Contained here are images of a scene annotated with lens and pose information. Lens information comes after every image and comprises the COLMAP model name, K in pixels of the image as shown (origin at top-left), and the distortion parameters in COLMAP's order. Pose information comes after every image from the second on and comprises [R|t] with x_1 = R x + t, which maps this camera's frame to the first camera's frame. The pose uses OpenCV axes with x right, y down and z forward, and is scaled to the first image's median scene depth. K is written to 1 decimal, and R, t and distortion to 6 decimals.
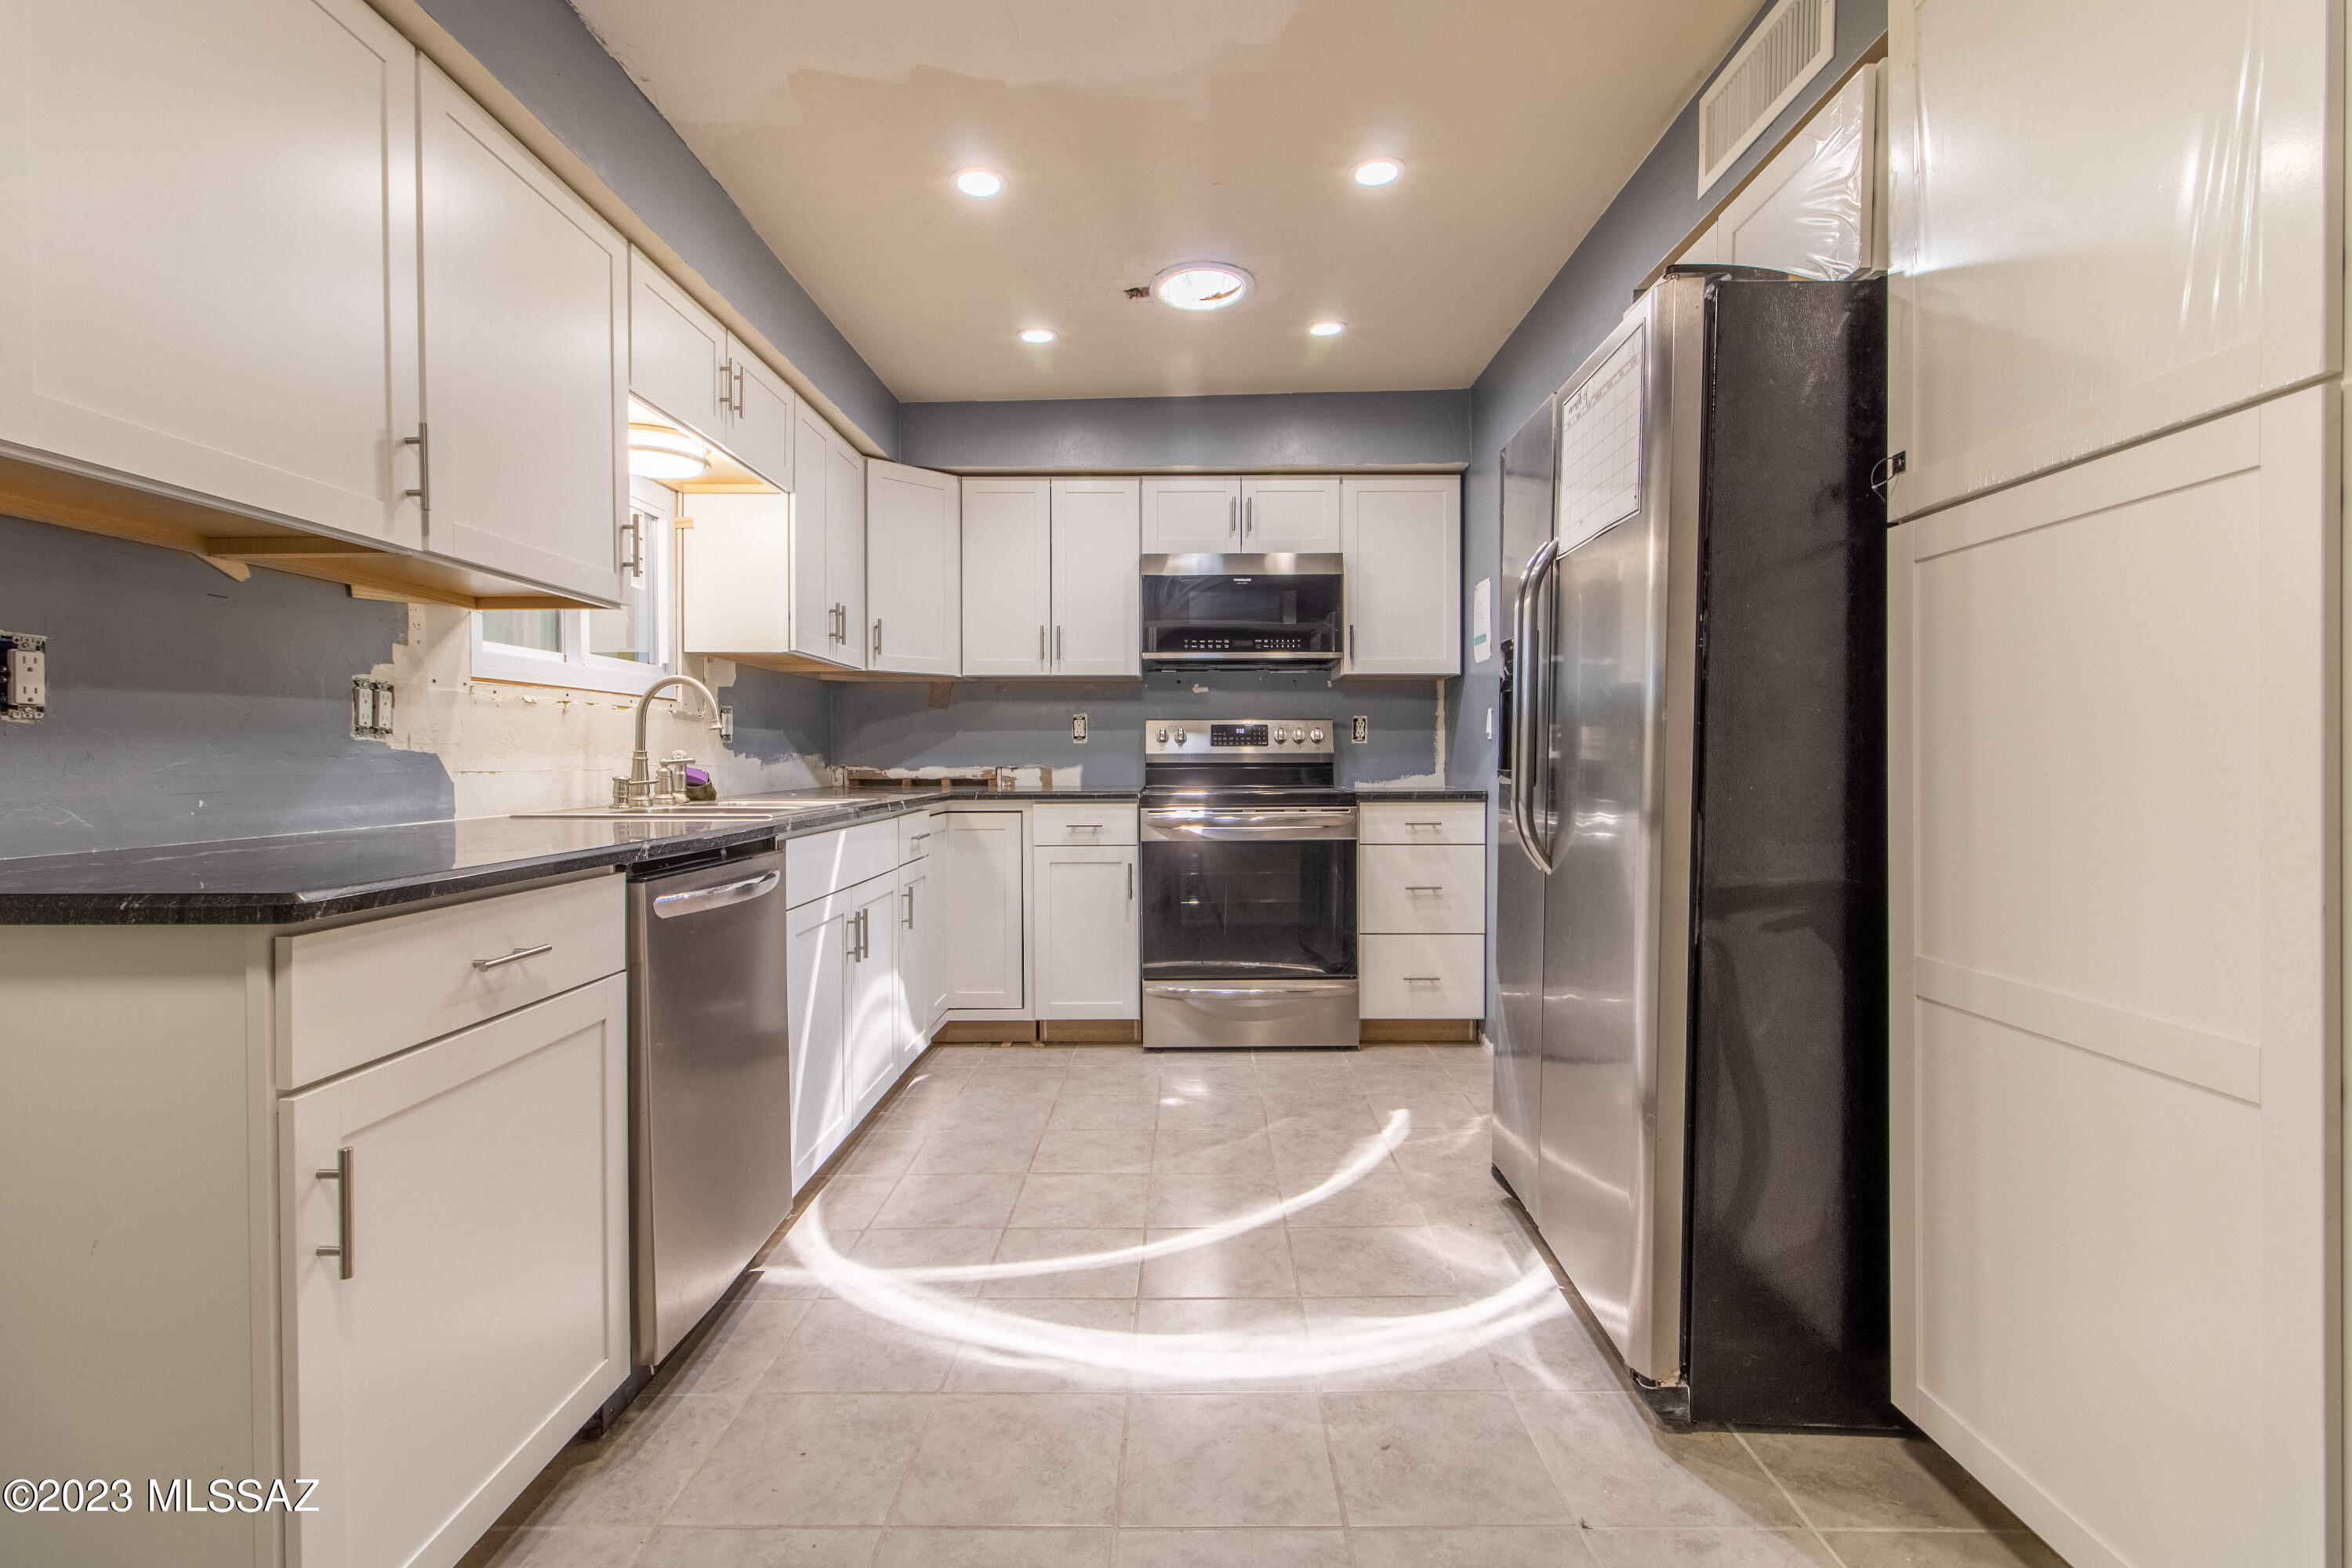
lens RADIAL K [[1083.2, 0, 1179.7], [0, 1083.2, 772.3], [0, 0, 1]] dist [0.004793, 0.000272]
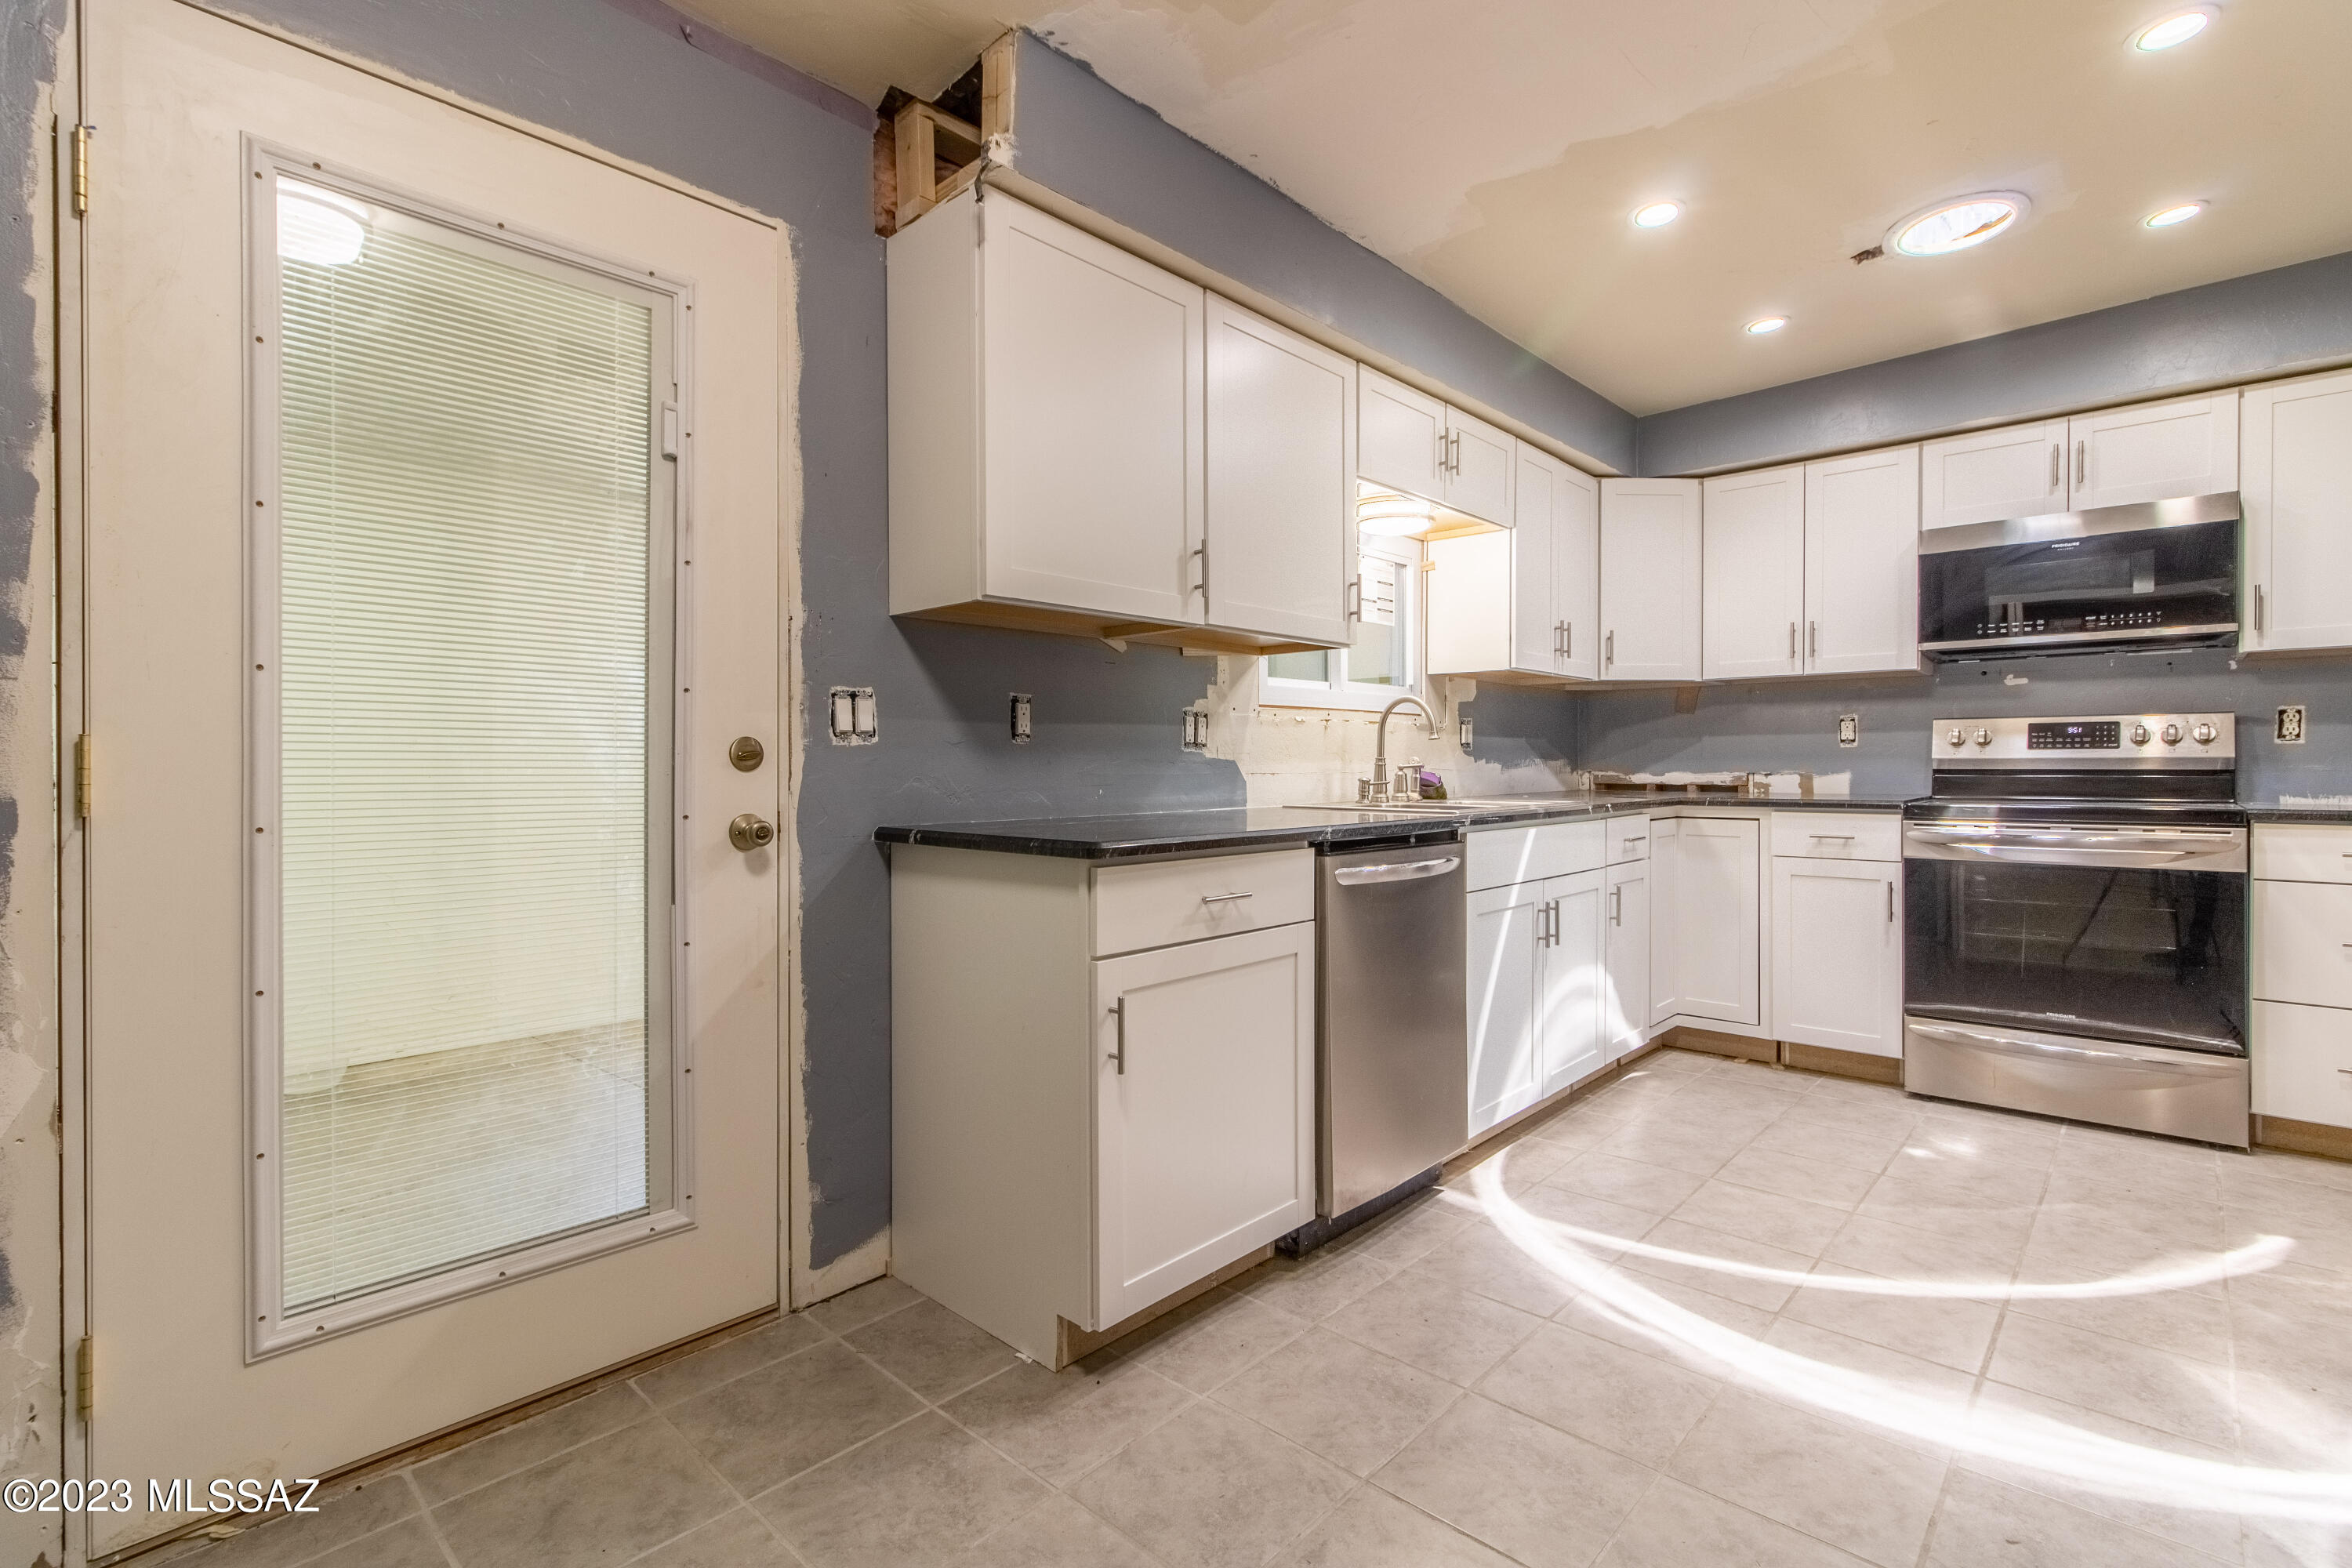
lens RADIAL K [[1083.2, 0, 1189.5], [0, 1083.2, 771.6], [0, 0, 1]] dist [0.004793, 0.000272]
pose [[0.744419, 0.006172, -0.667684, 0.196371], [-0.009092, 0.999958, -0.000893, -0.000600], [0.667650, 0.006735, 0.744444, -0.081828]]
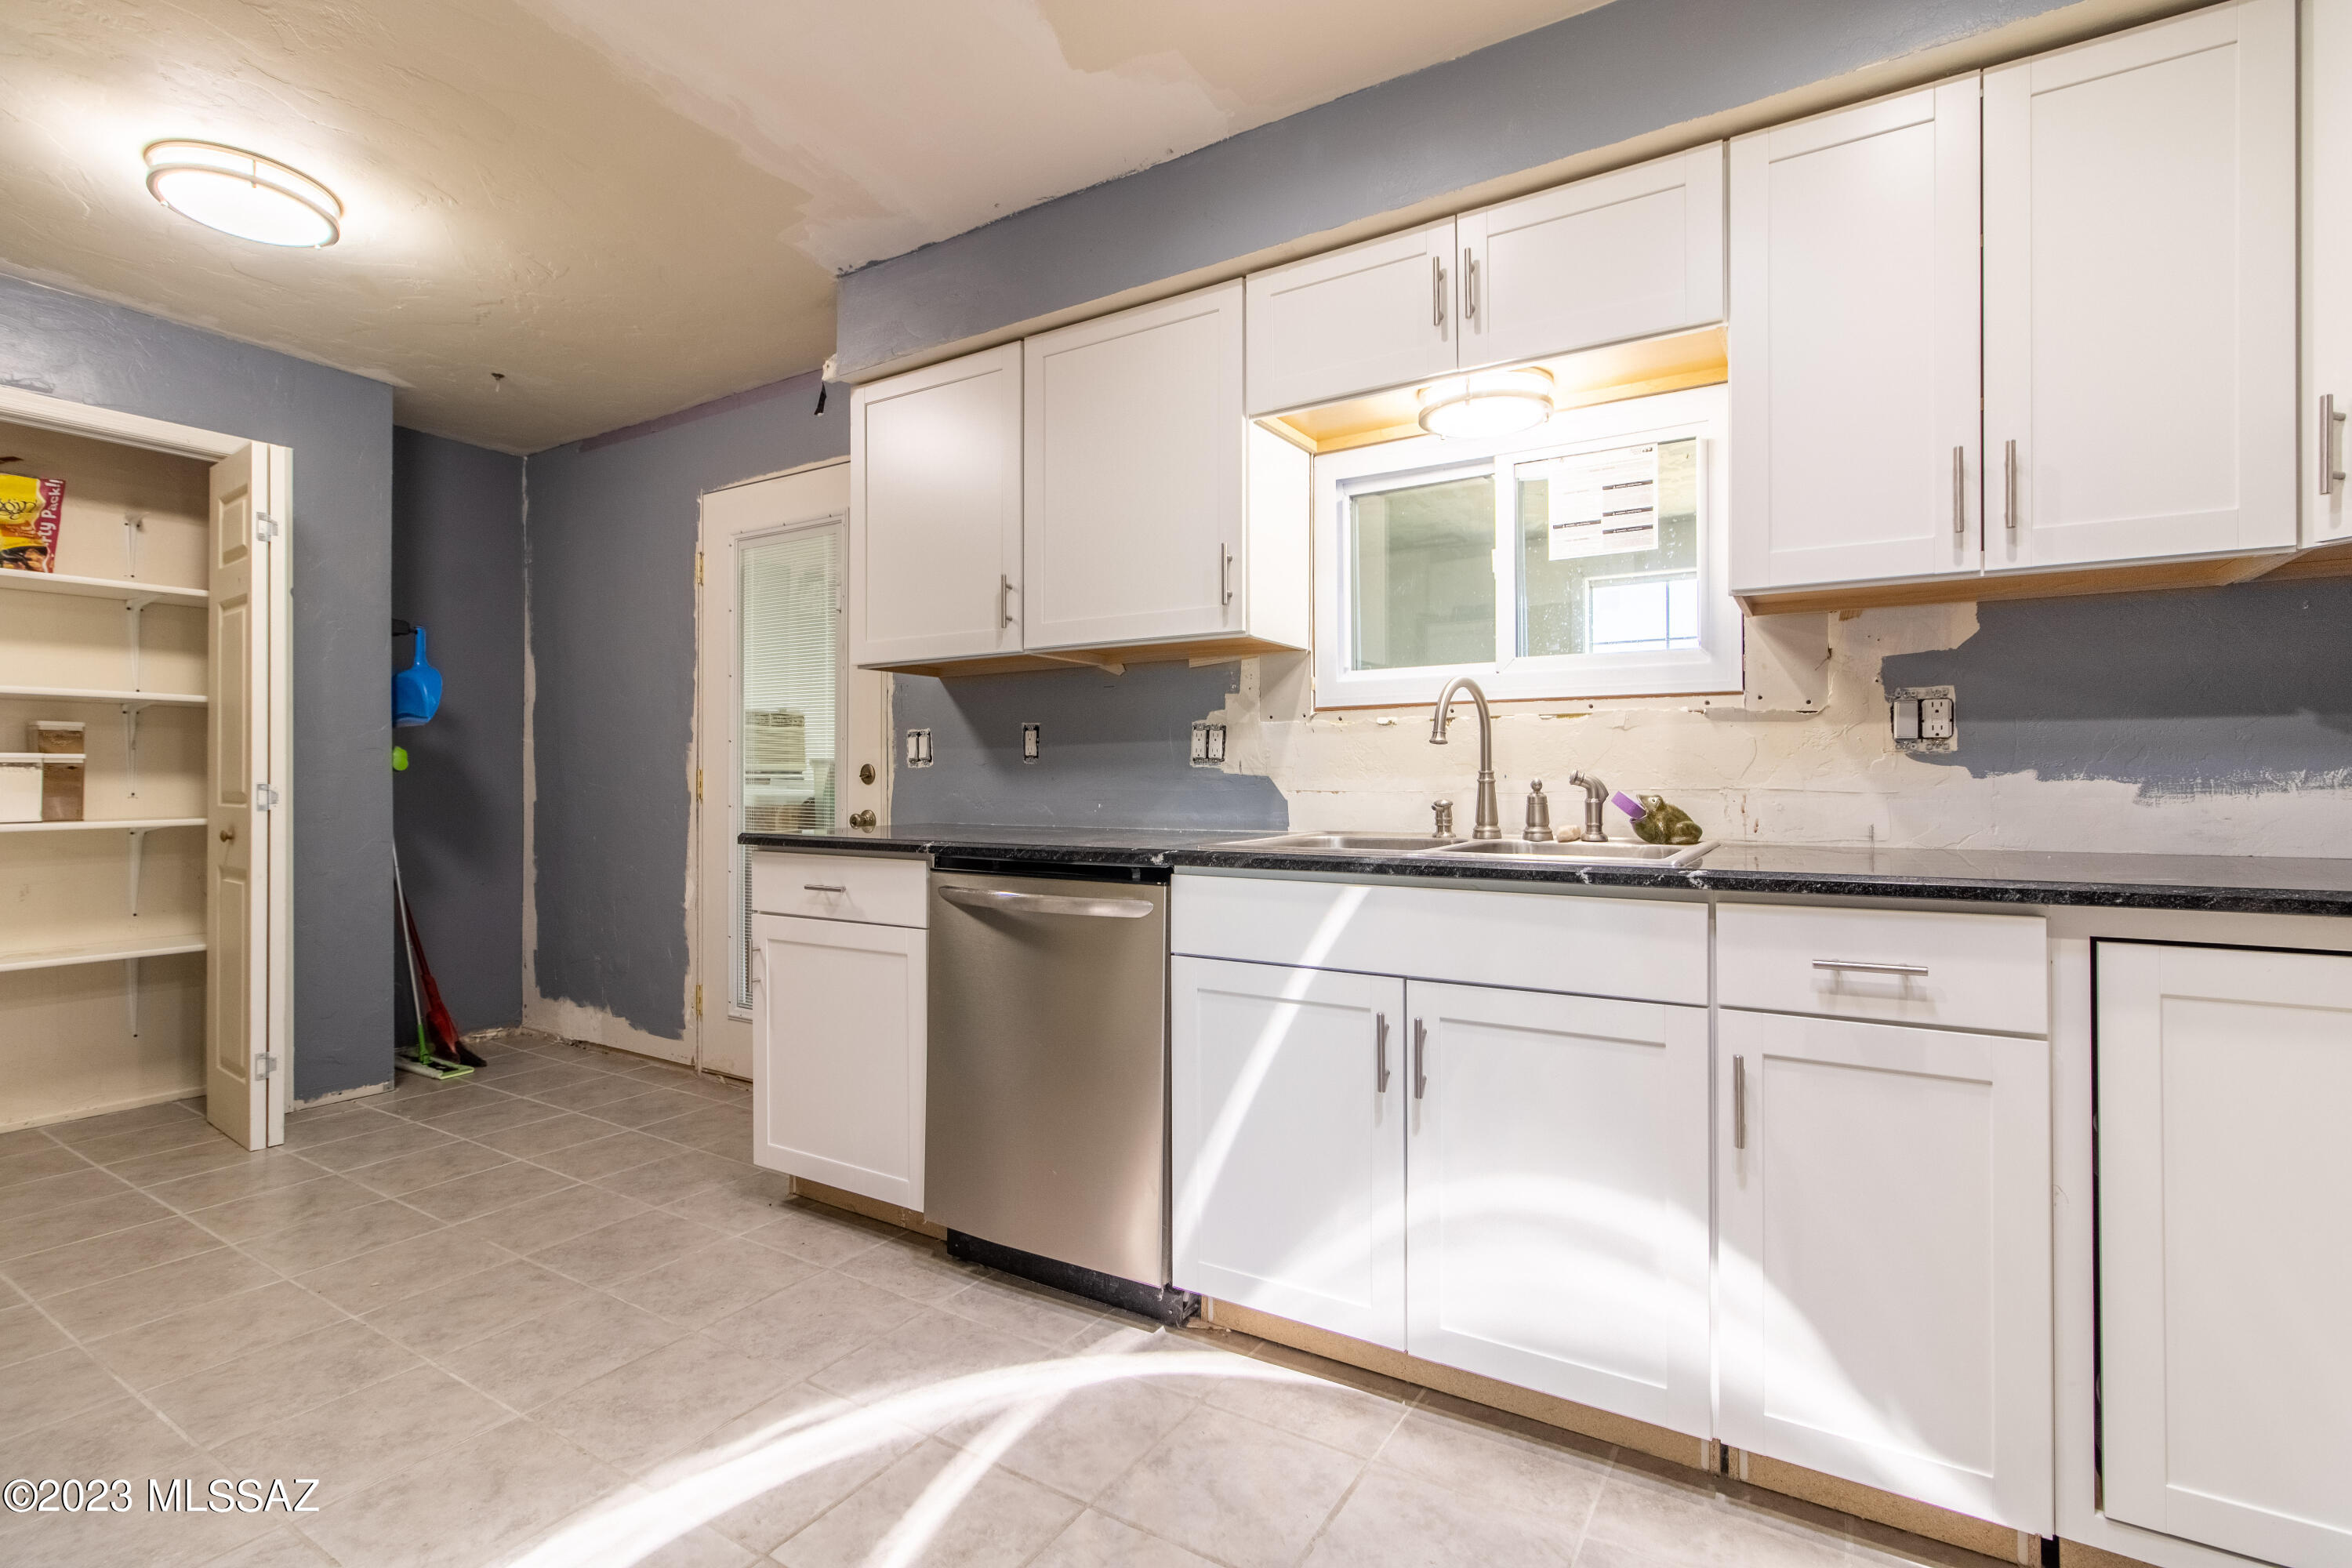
lens RADIAL K [[1083.2, 0, 1186.1], [0, 1083.2, 771.2], [0, 0, 1]] dist [0.004793, 0.000272]
pose [[-0.518908, -0.002648, -0.854826, 0.379007], [-0.008357, 0.999963, 0.001976, -0.022566], [0.854789, 0.008169, -0.518911, 1.433914]]
